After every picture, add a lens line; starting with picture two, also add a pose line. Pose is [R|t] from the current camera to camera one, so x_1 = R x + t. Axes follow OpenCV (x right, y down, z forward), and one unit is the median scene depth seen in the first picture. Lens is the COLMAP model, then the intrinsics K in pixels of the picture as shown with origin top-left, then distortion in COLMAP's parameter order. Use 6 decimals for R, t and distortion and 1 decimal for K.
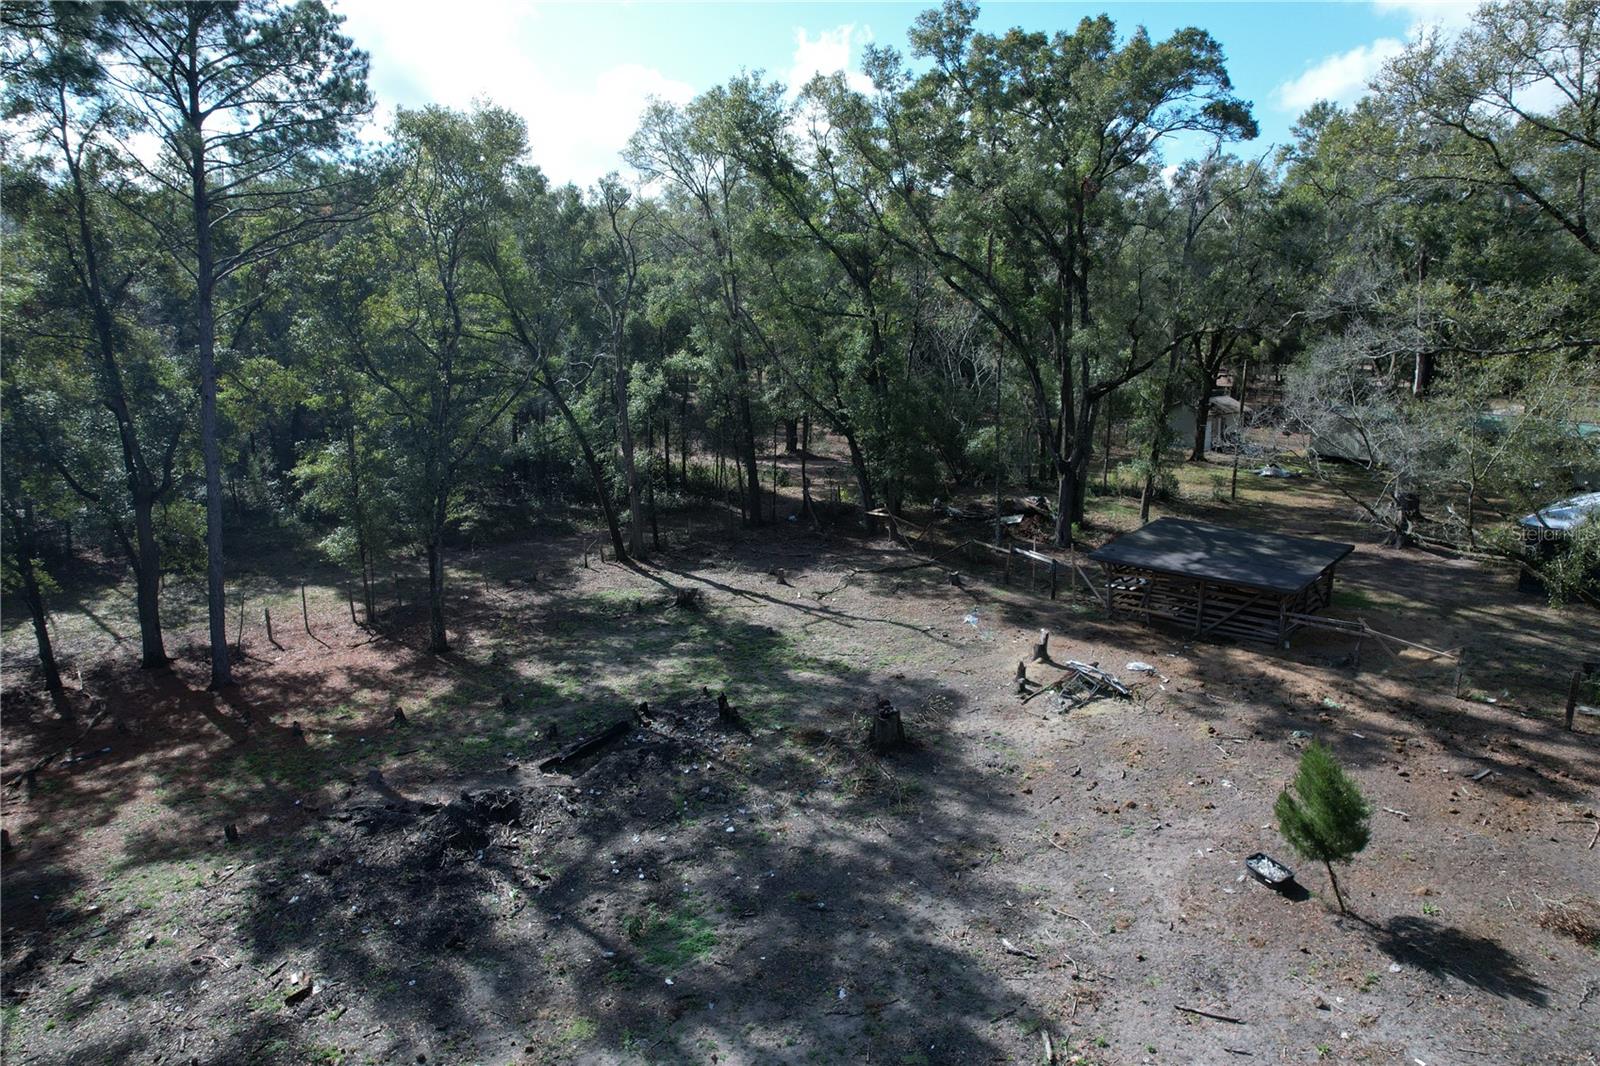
lens RADIAL K [[1011.1, 0, 799.6], [0, 1011.1, 527.5], [0, 0, 1]] dist [-0.082865, 0.068004]
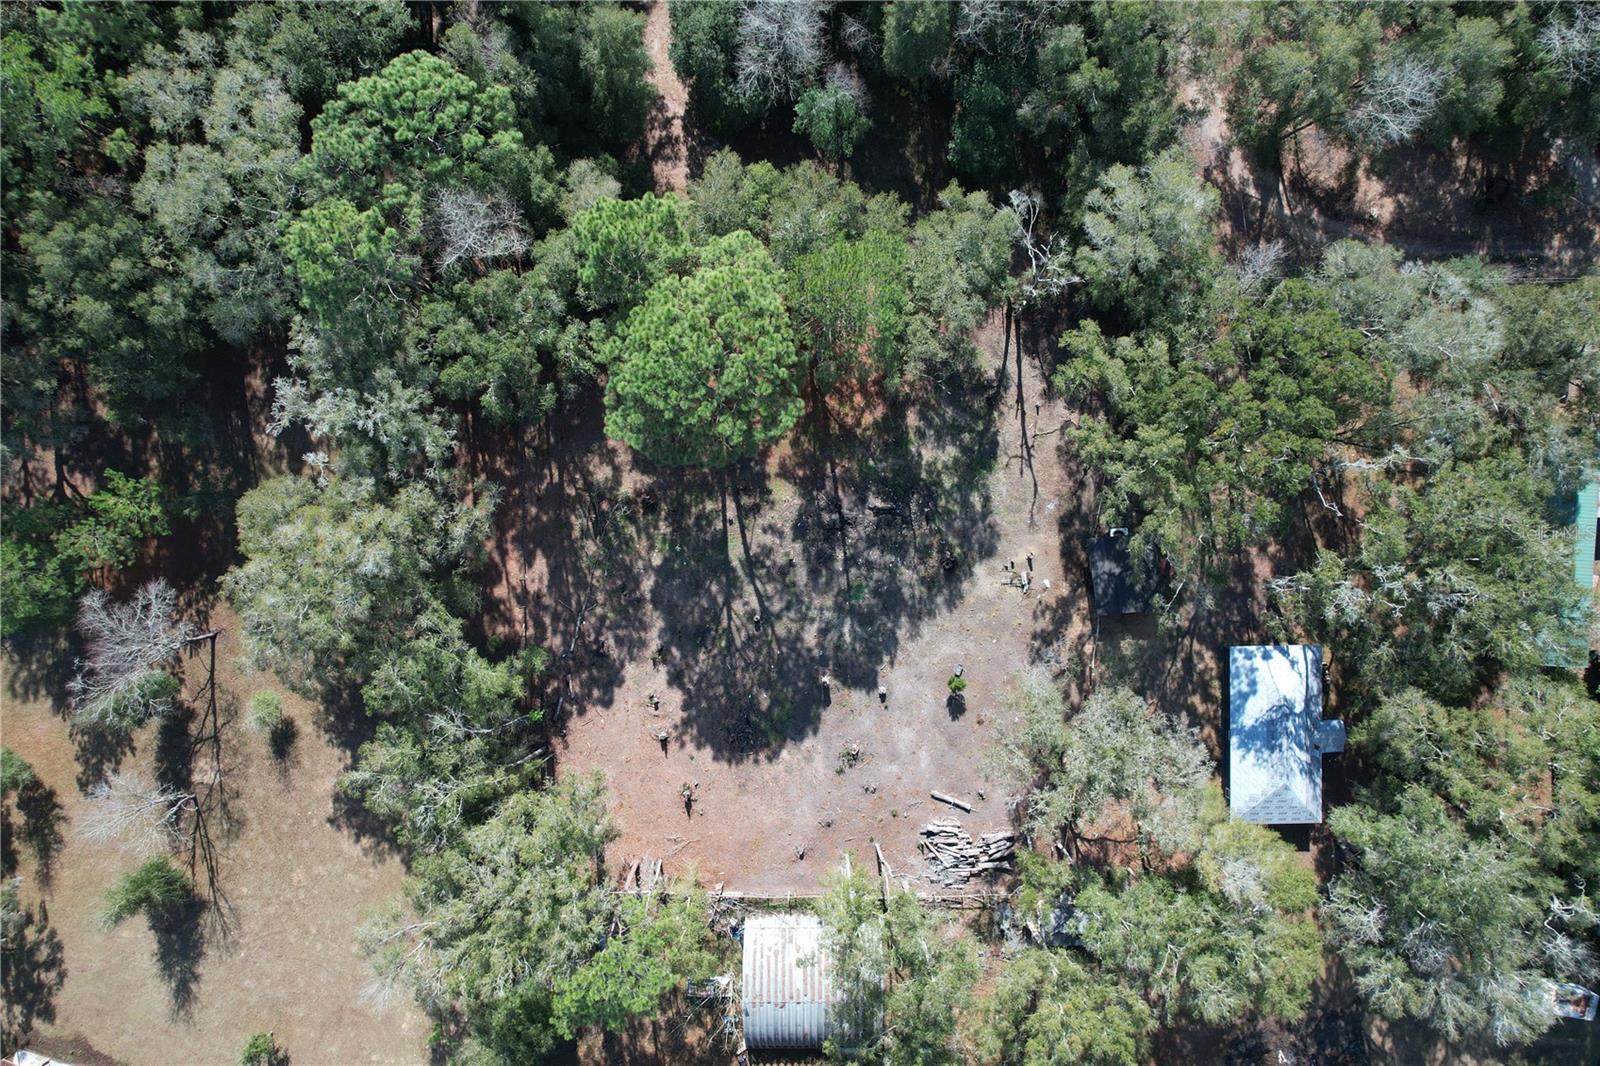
lens RADIAL K [[1011.1, 0, 799.6], [0, 1011.1, 527.5], [0, 0, 1]] dist [-0.082865, 0.068004]
pose [[0.762326, 0.647179, -0.004359, -0.335885], [-0.128680, 0.158169, 0.978991, -2.771993], [0.634272, -0.745749, 0.203855, 0.026019]]
